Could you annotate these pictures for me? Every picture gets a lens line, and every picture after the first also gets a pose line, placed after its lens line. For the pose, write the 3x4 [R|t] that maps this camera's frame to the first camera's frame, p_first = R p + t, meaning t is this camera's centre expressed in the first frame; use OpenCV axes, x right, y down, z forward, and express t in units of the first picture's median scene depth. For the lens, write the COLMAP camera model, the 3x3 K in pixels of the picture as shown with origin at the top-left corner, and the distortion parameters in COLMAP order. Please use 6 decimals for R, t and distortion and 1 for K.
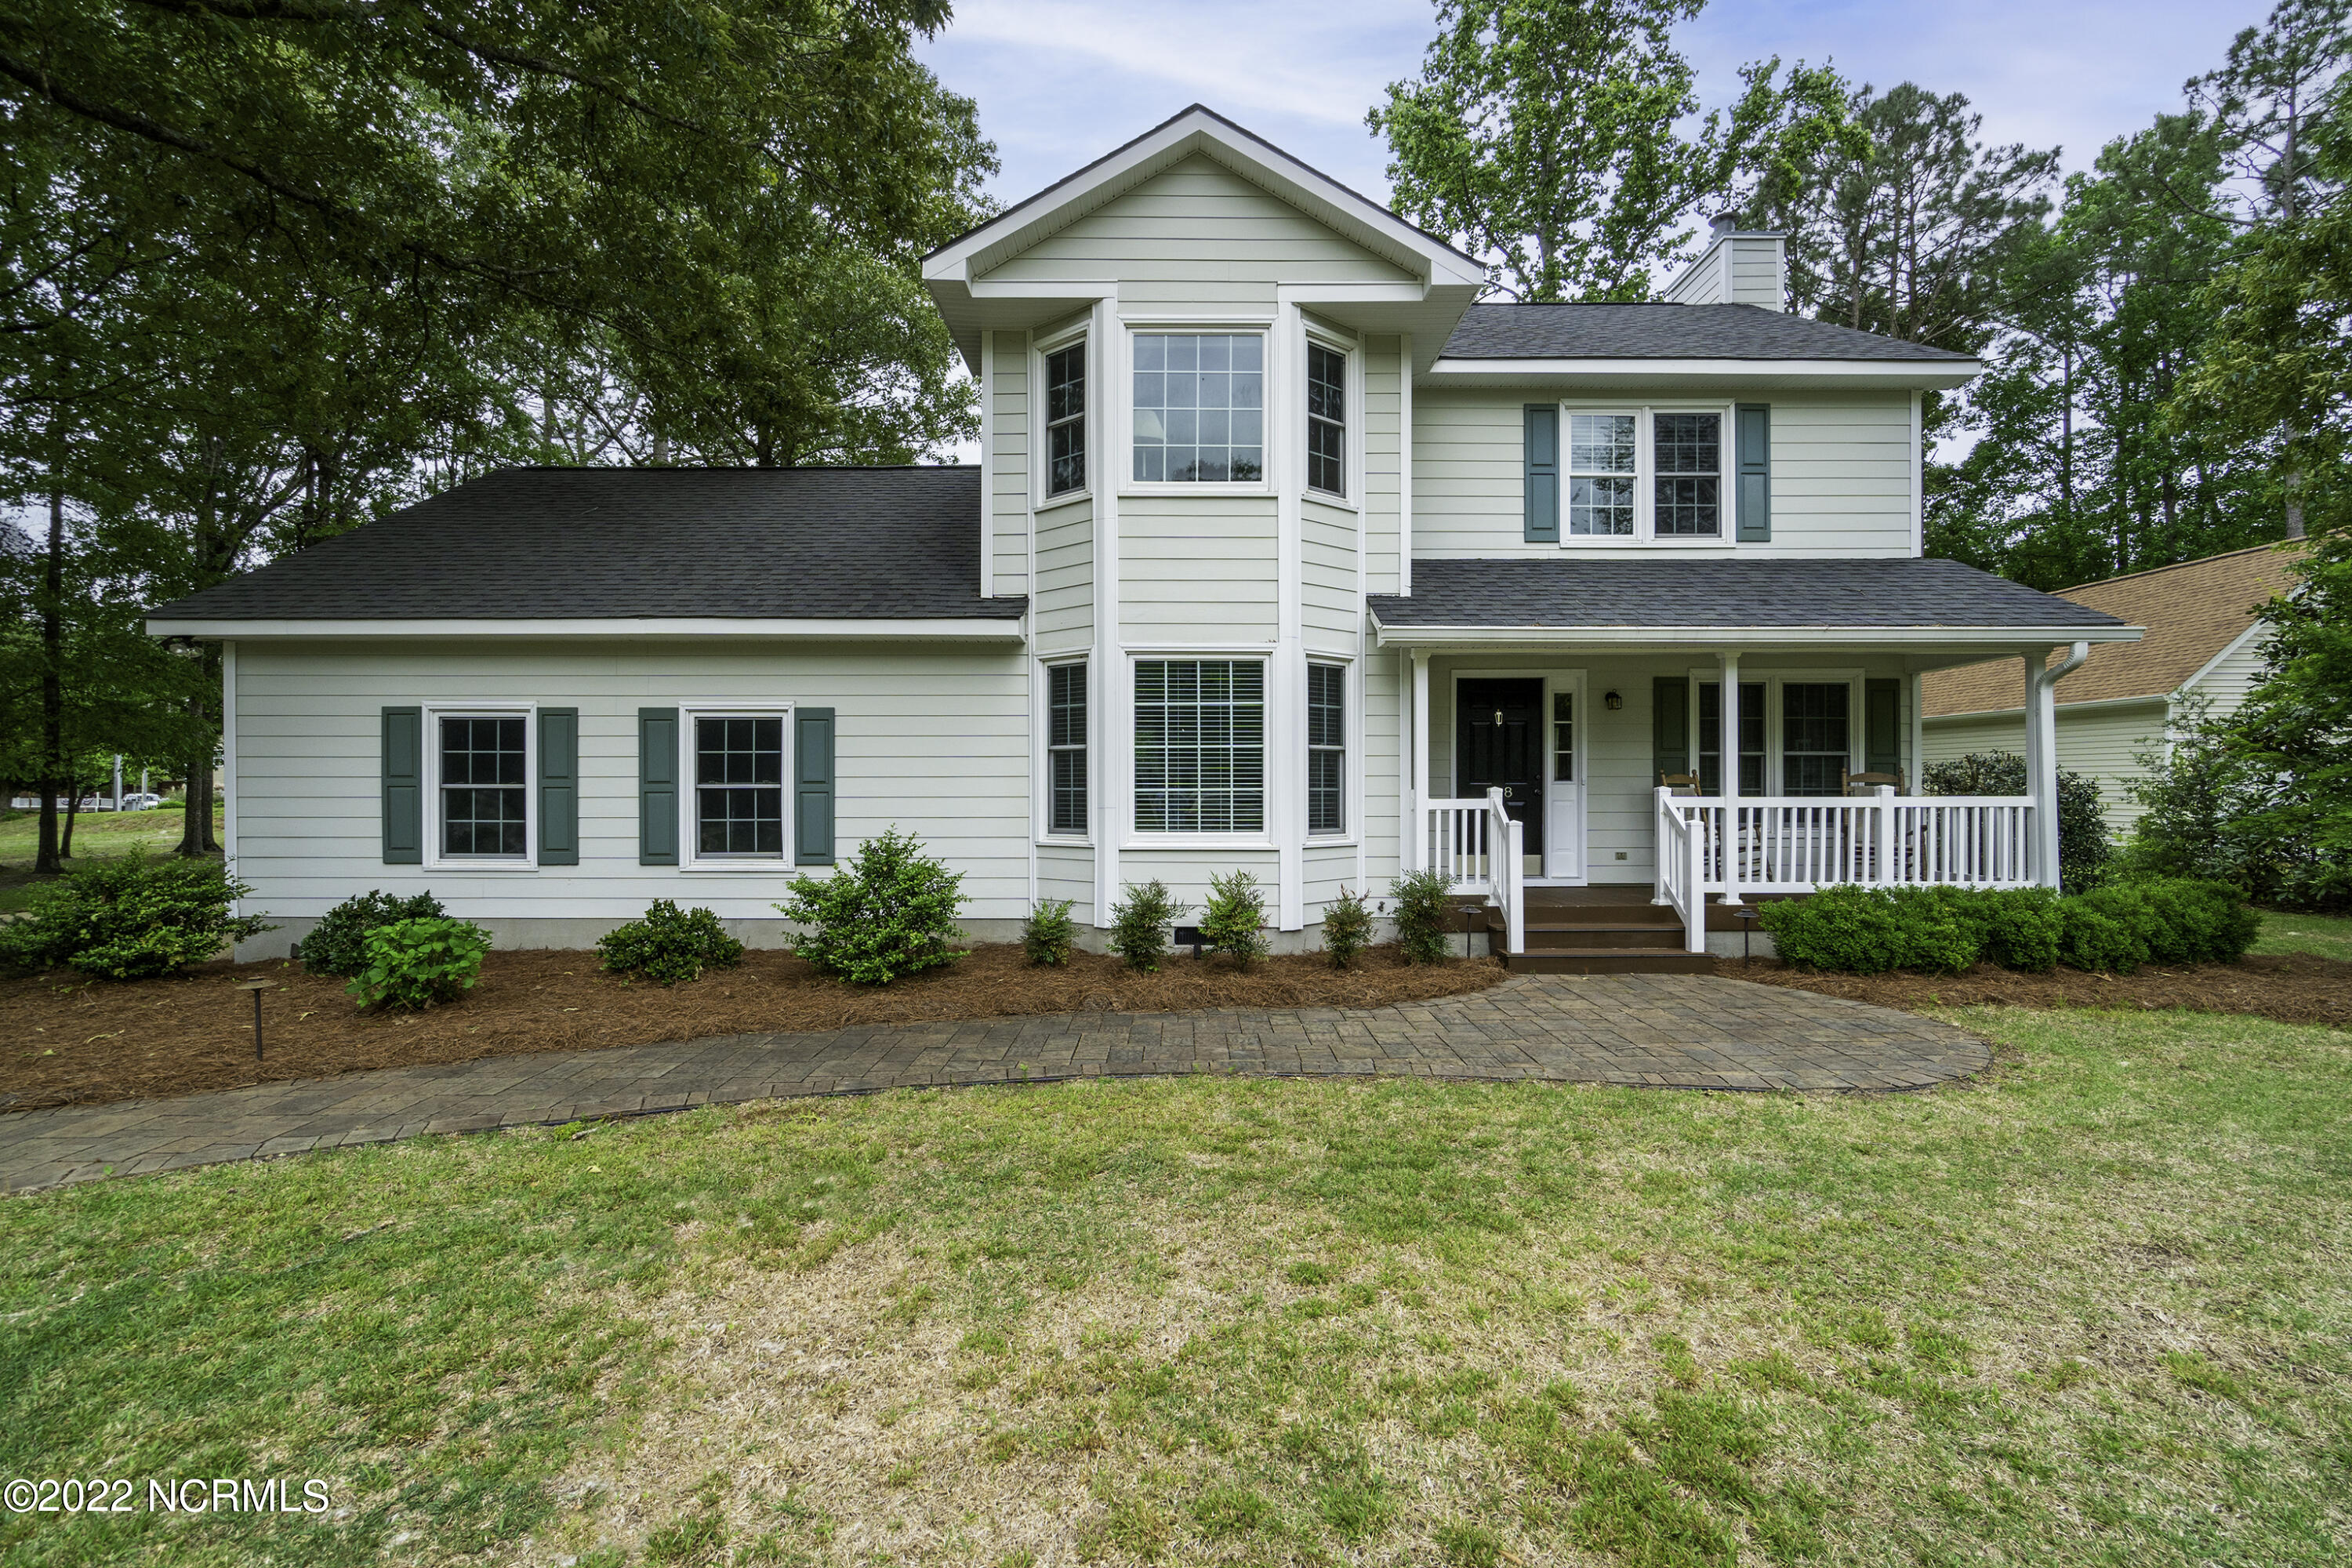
lens RADIAL K [[987.1, 0, 1176.0], [0, 987.1, 784.0], [0, 0, 1]] dist [0.000363, -0.000023]
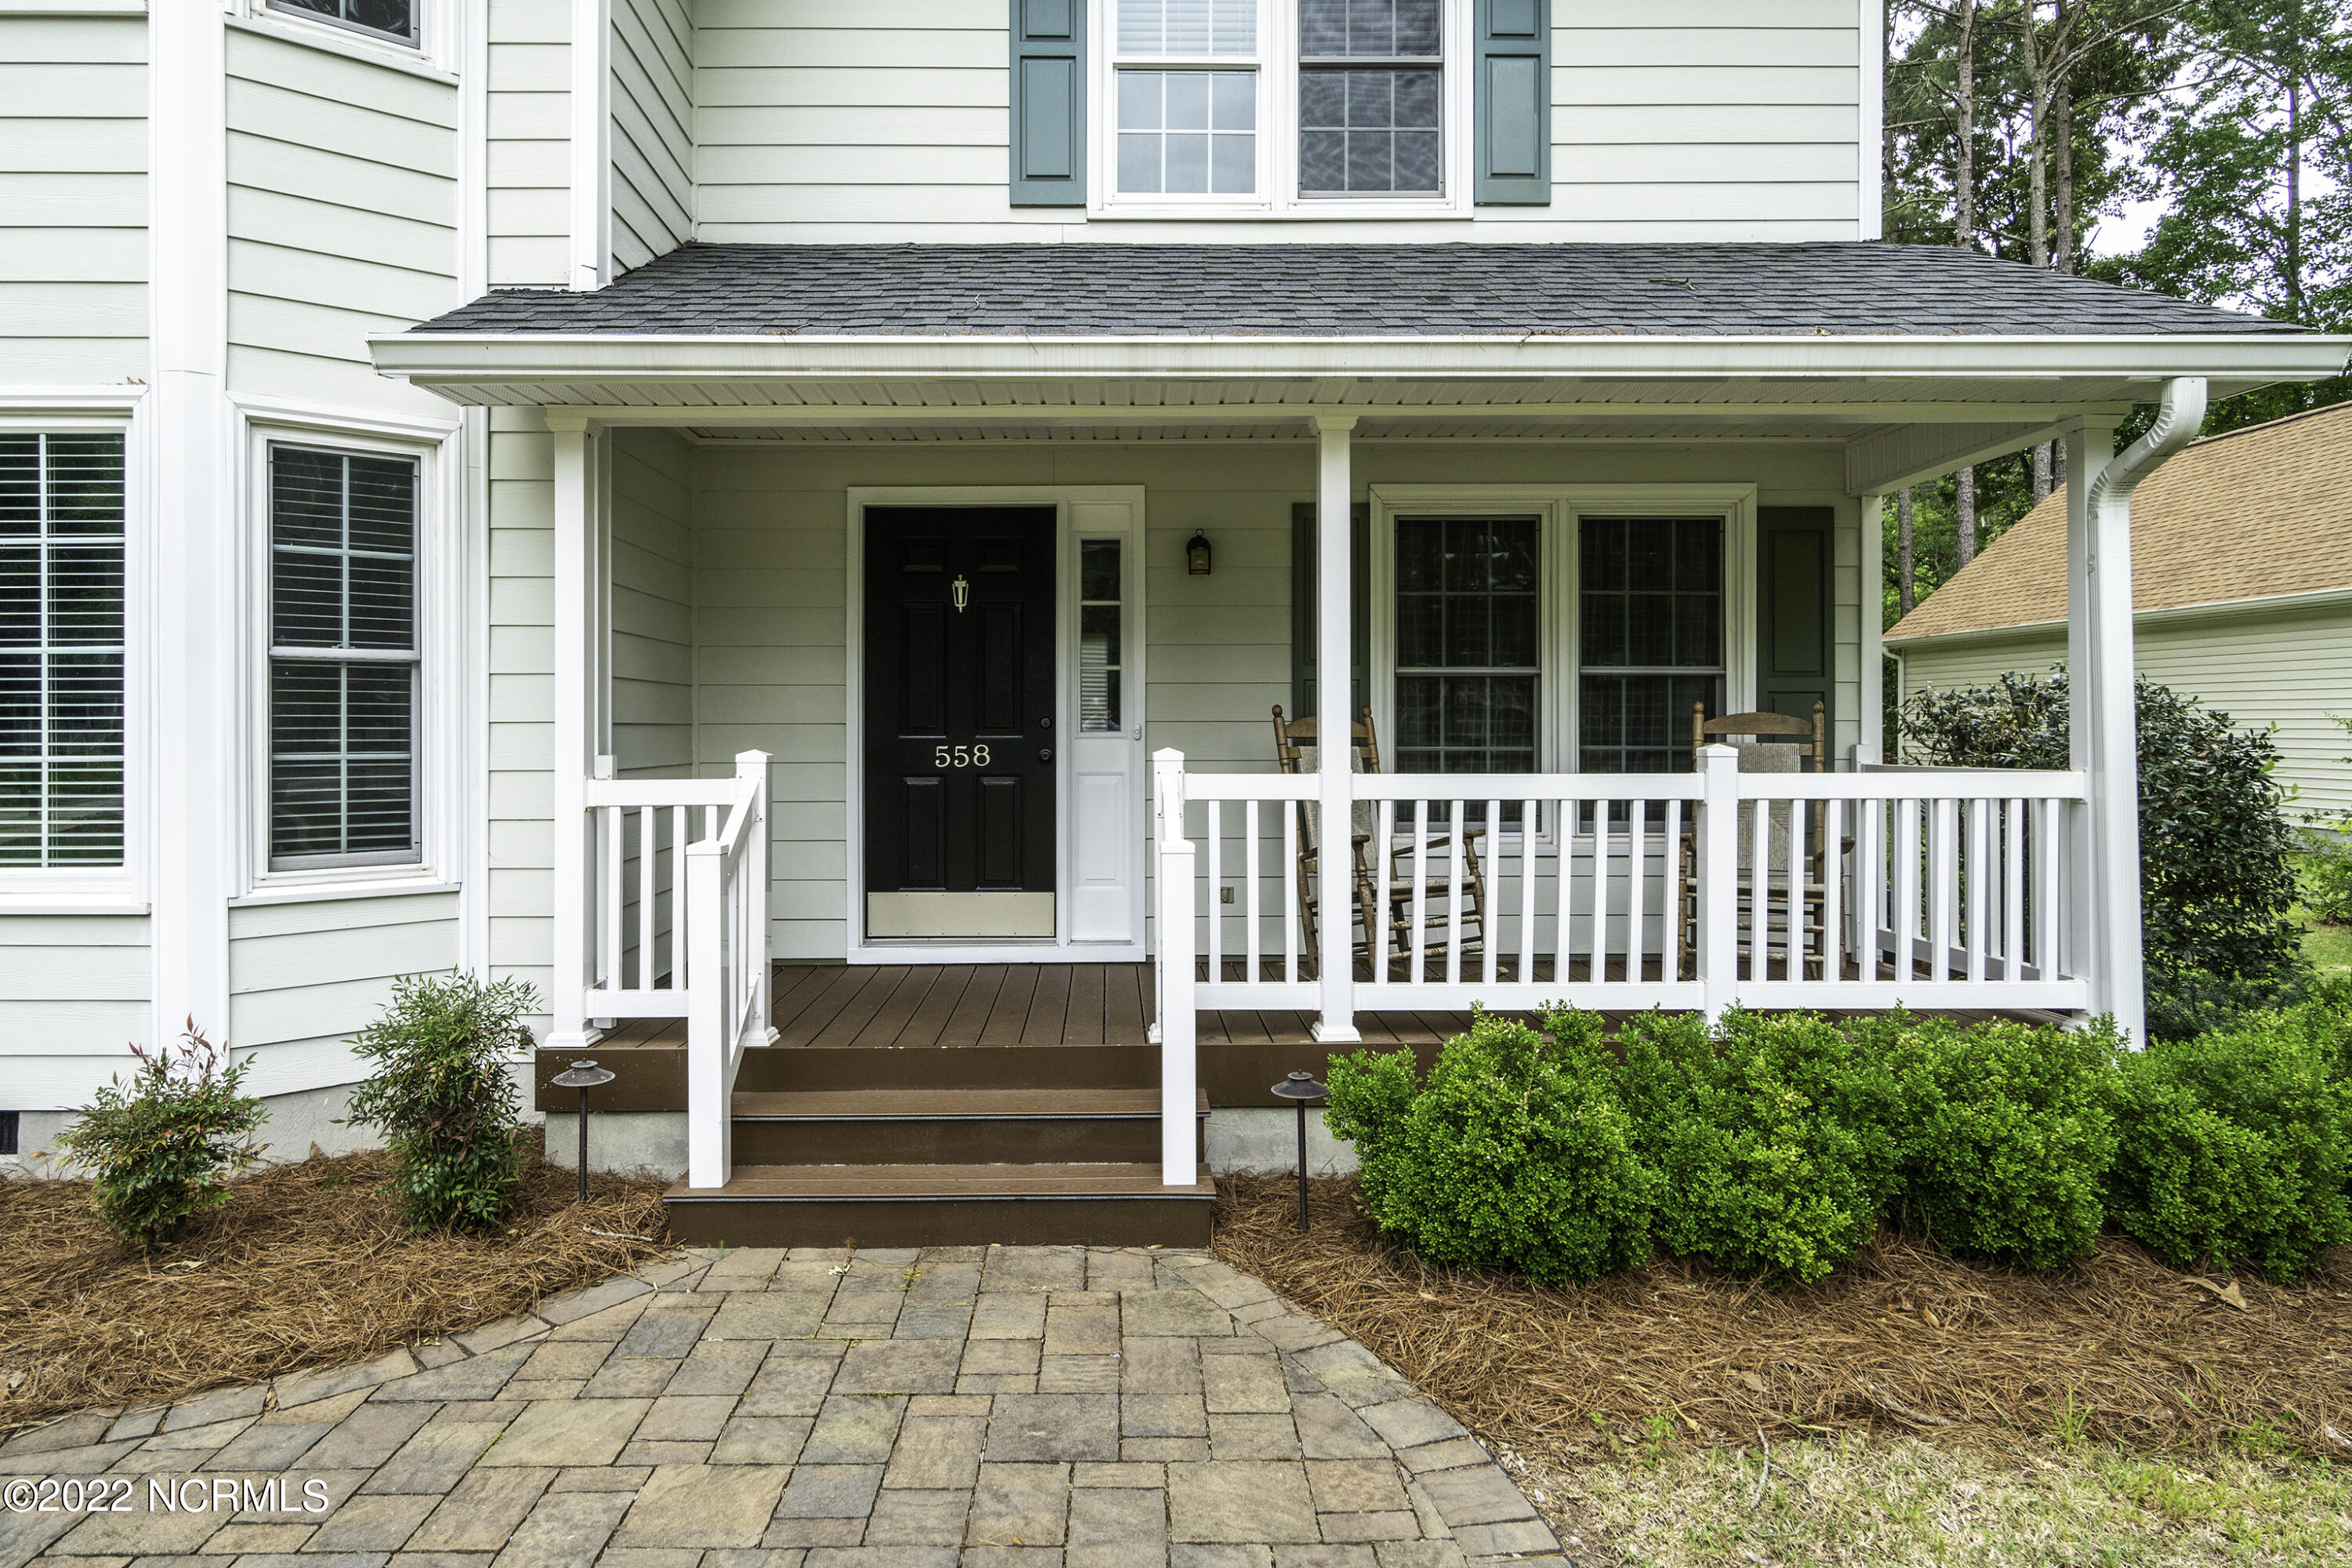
lens RADIAL K [[1335.4, 0, 1091.9], [0, 1335.4, 730.8], [0, 0, 1]] dist [-0.003157, 0.002943]
pose [[0.999989, -0.000389, -0.004639, 0.453918], [0.000406, 0.999993, 0.003708, -0.006667], [0.004638, -0.003710, 0.999982, 0.441201]]
